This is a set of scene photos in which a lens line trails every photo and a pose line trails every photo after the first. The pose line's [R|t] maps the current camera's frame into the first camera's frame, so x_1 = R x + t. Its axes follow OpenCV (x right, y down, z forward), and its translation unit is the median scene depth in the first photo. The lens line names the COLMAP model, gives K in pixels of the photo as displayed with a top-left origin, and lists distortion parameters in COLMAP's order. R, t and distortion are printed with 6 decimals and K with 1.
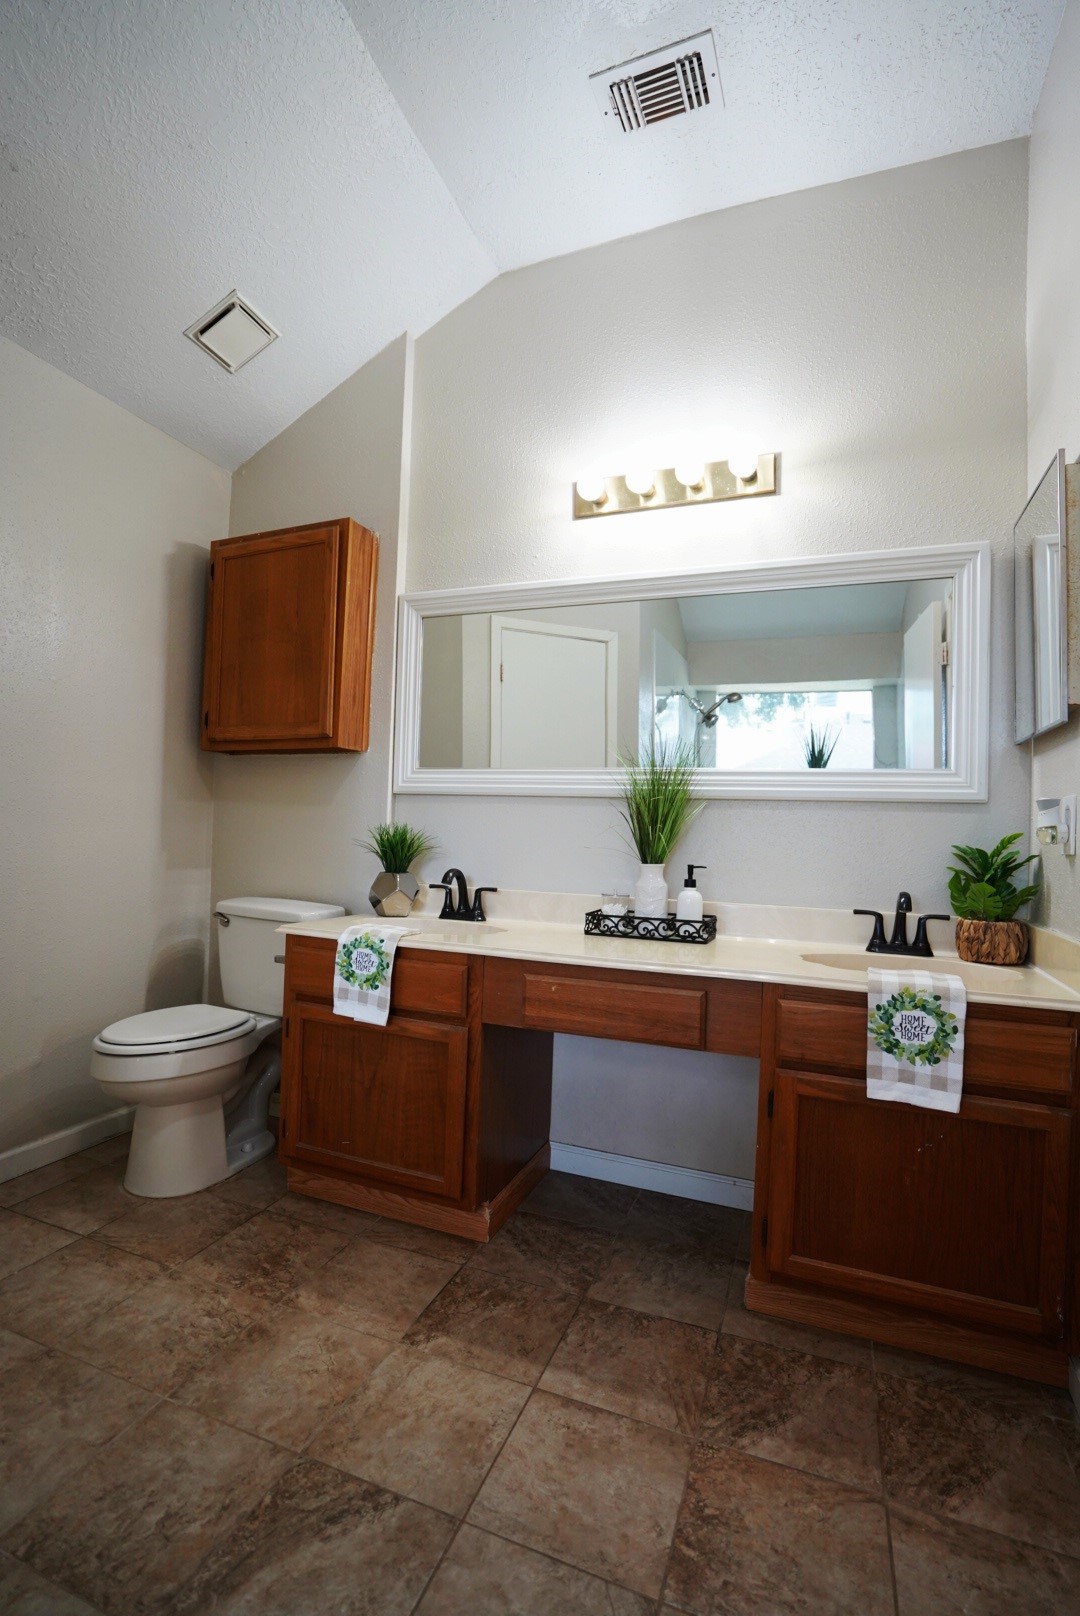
lens RADIAL K [[743.3, 0, 543.8], [0, 743.3, 813.6], [0, 0, 1]] dist [-0.053844, 0.016979]
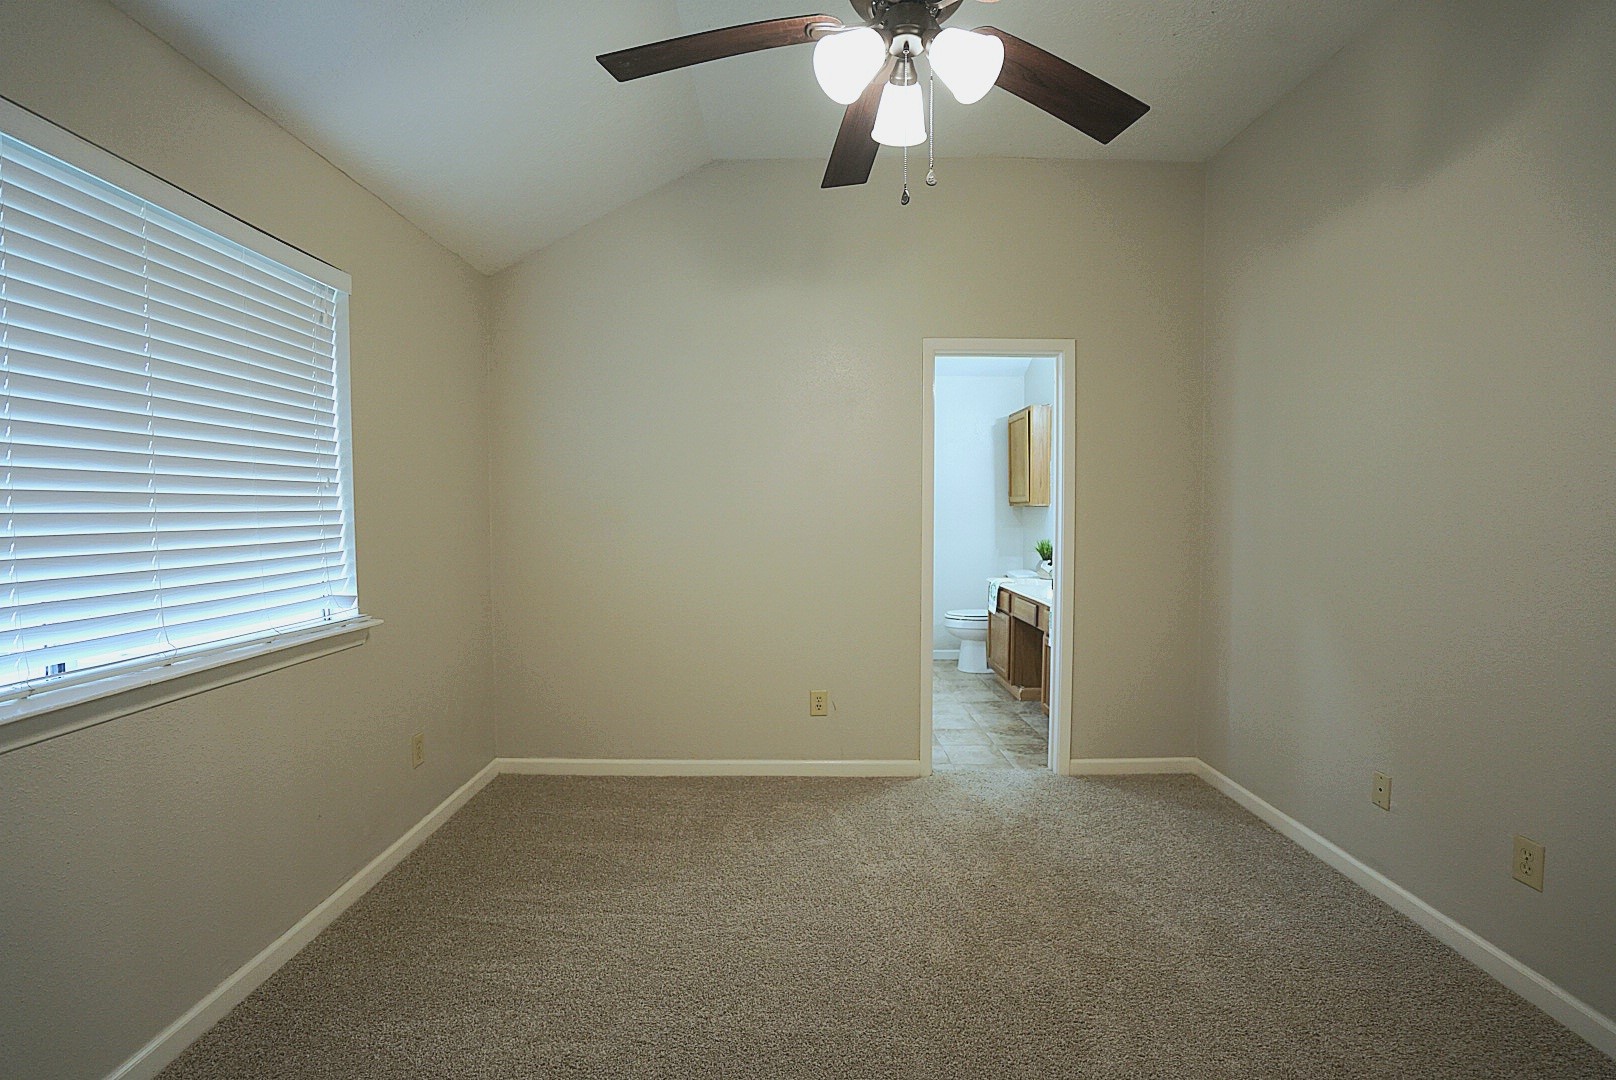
lens RADIAL K [[751.7, 0, 802.4], [0, 751.7, 534.0], [0, 0, 1]] dist [-0.061396, 0.029406]
pose [[0.373027, 0.003681, -0.927813, 2.071435], [0.037898, 0.999097, 0.019201, -0.095121], [0.927046, -0.042325, 0.372550, -0.689924]]
